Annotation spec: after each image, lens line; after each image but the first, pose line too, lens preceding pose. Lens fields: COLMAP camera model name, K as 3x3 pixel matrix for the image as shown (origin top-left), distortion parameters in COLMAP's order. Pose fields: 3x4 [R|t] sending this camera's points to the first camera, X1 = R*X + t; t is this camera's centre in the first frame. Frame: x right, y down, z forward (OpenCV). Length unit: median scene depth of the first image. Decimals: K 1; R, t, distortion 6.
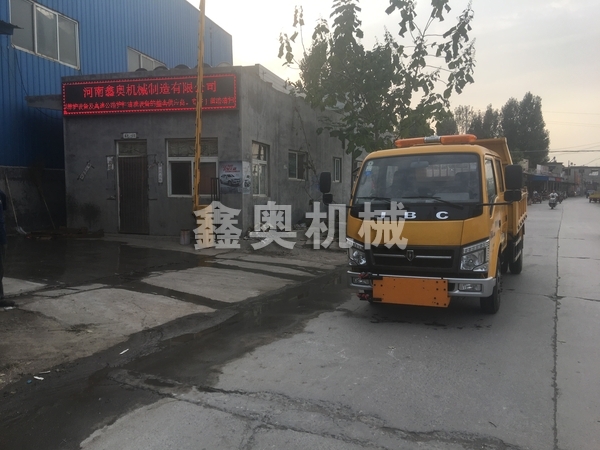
lens RADIAL K [[504.4, 0, 292.7], [0, 504.4, 223.7], [0, 0, 1]] dist [0.081976, -0.117897]
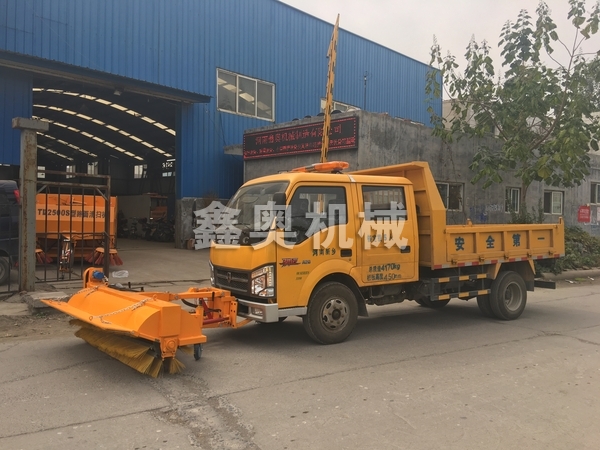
lens RADIAL K [[504.4, 0, 292.7], [0, 504.4, 223.7], [0, 0, 1]] dist [0.081976, -0.117897]
pose [[0.863416, 0.021014, -0.504055, 0.315840], [-0.050784, 0.997677, -0.045396, 0.003731], [0.501931, 0.064794, 0.862477, -0.038579]]
